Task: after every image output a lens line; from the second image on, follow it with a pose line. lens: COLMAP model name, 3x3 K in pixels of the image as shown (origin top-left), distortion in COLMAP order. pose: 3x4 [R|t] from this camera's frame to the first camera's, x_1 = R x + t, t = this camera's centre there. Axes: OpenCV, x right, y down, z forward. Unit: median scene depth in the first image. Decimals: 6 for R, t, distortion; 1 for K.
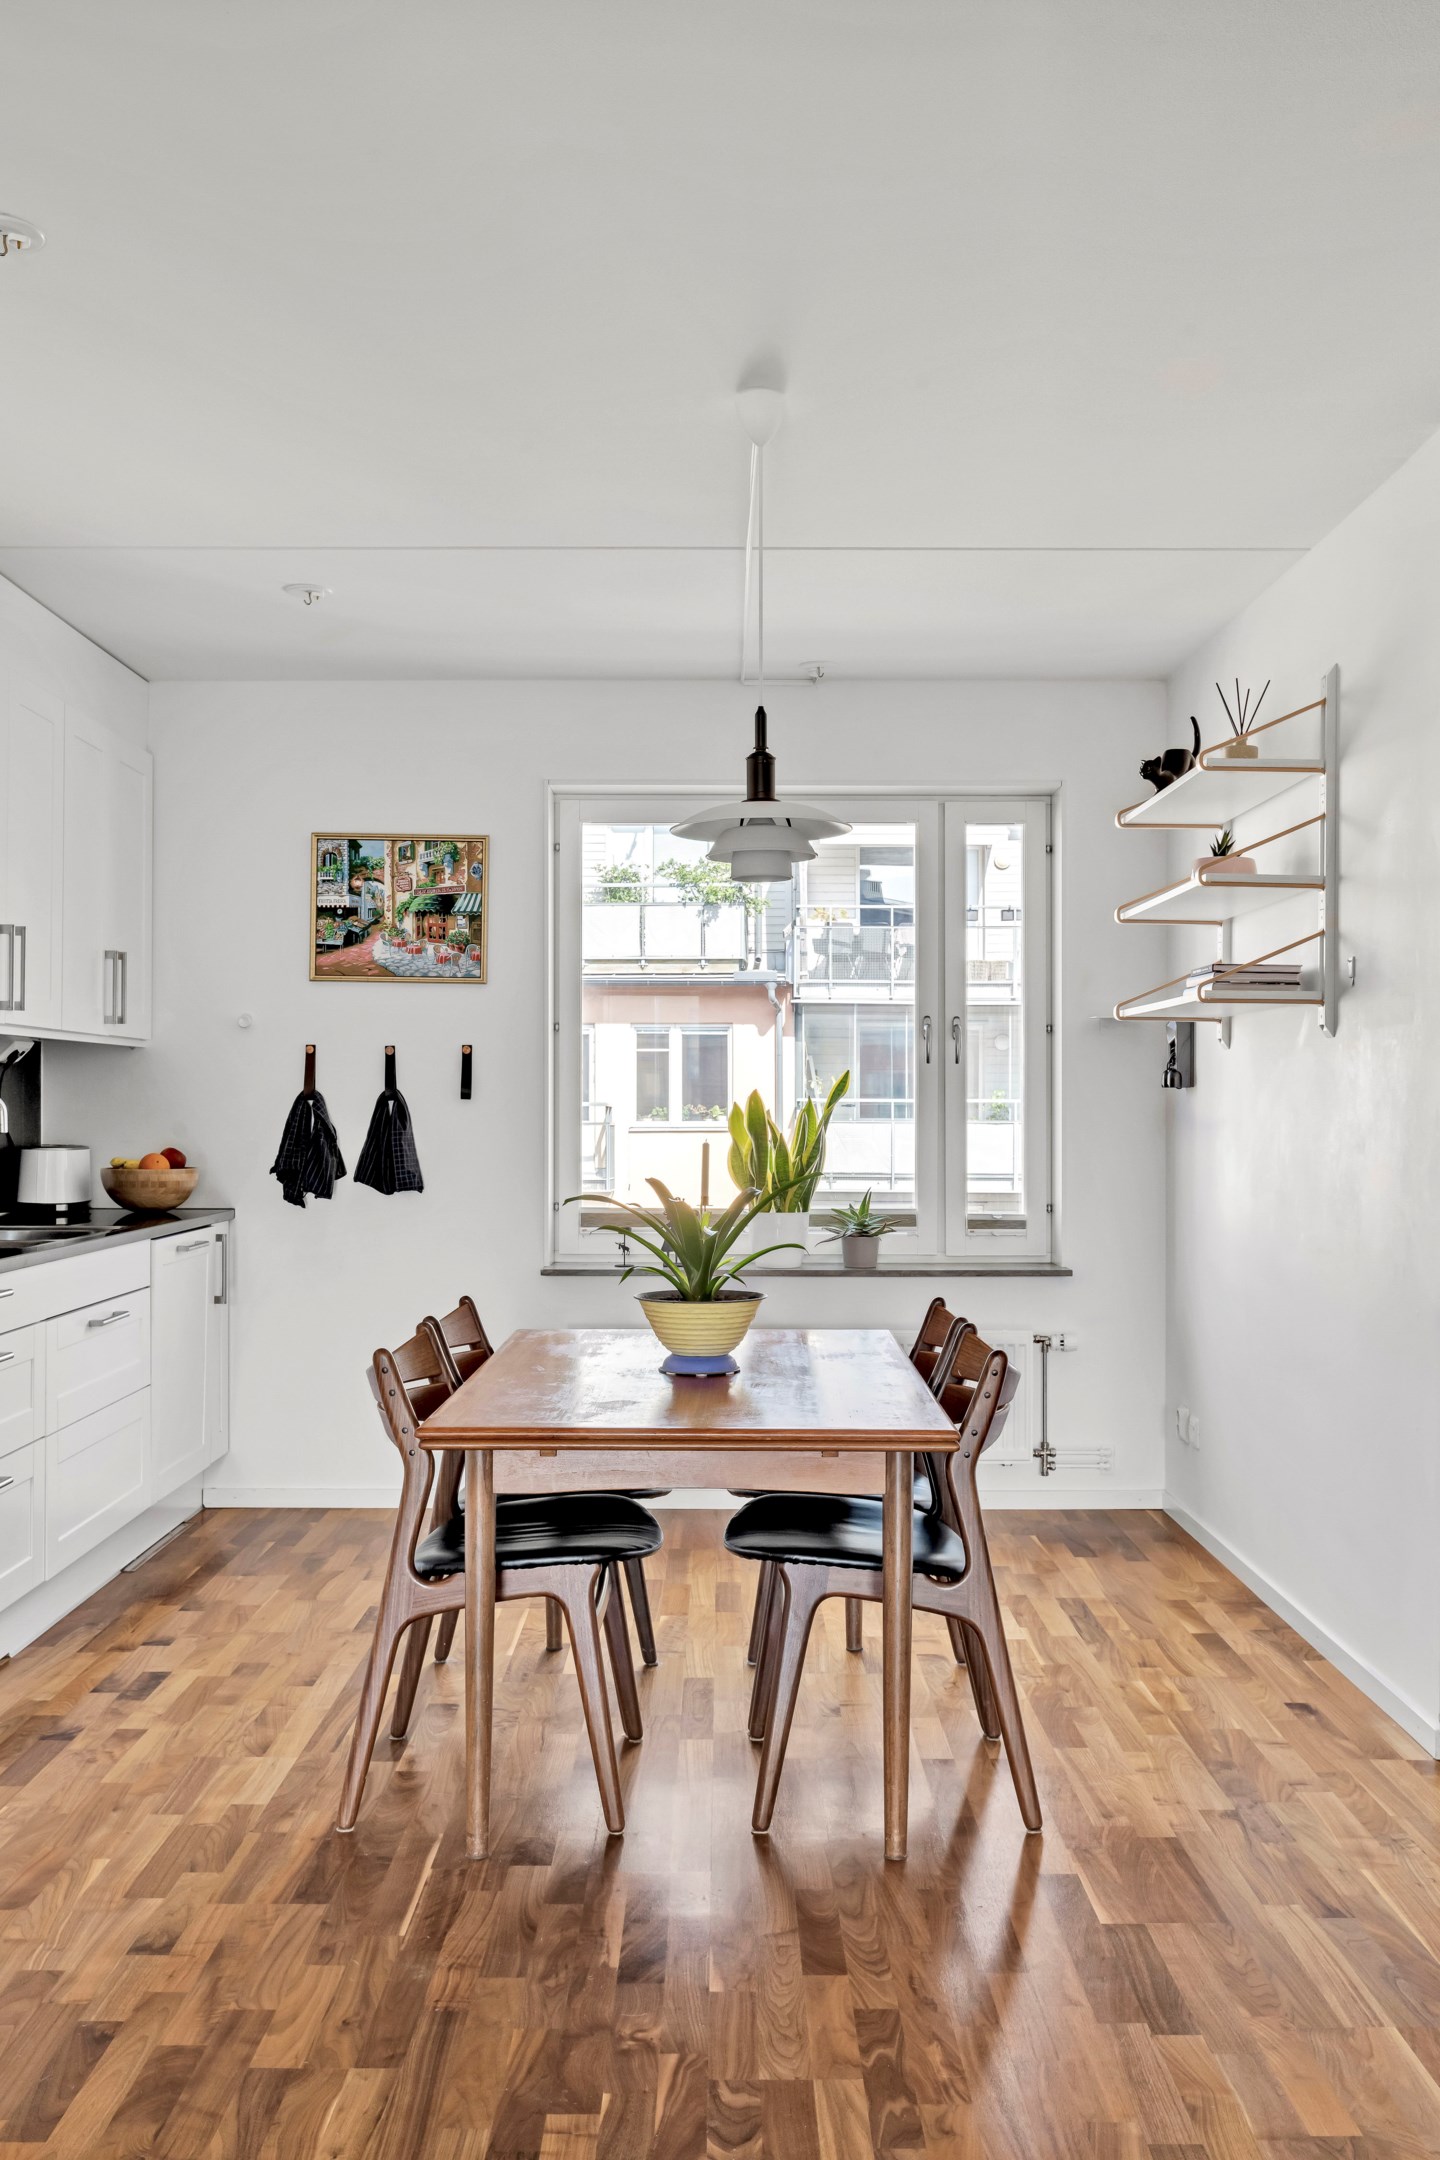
lens RADIAL K [[1956.8, 0, 723.4], [0, 1956.8, 1099.8], [0, 0, 1]] dist [0.002179, -0.005260]
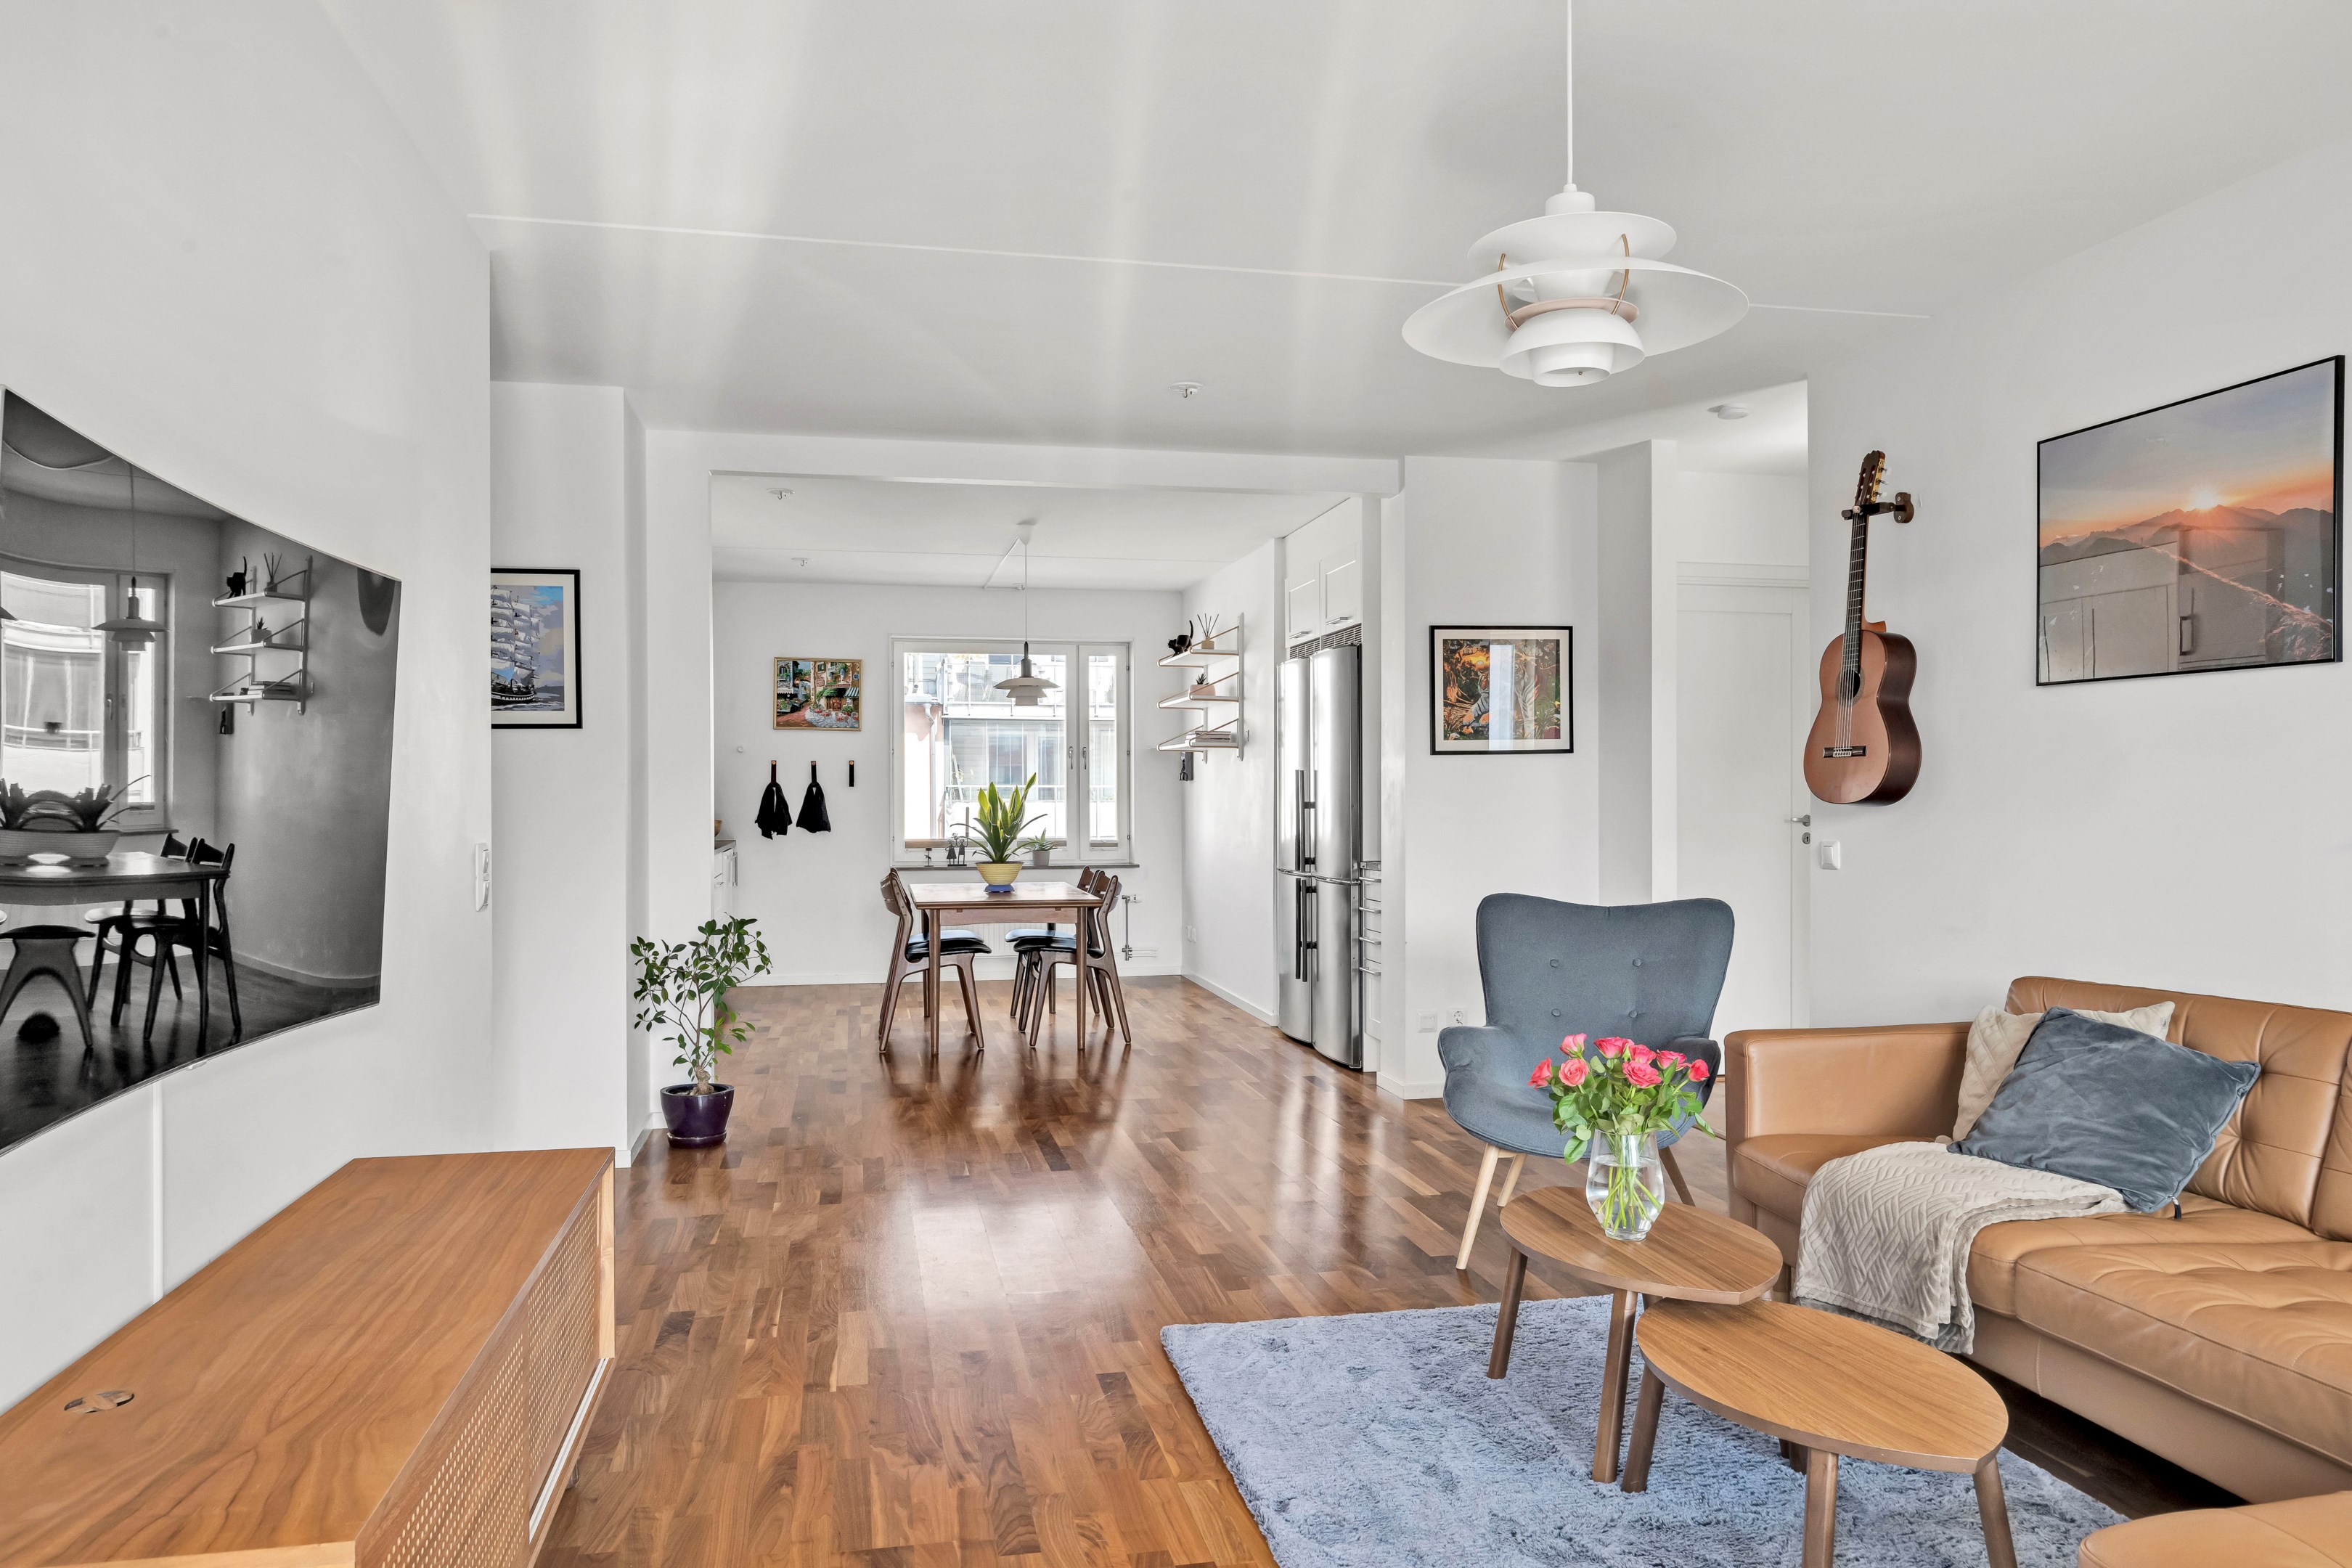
lens RADIAL K [[1554.8, 0, 1182.3], [0, 1554.8, 789.9], [0, 0, 1]] dist [-0.005808, 0.000362]
pose [[0.978690, -0.003669, 0.205309, -0.128204], [0.003030, 0.999990, 0.003426, -0.001576], [-0.205320, -0.002731, 0.978691, -0.694305]]
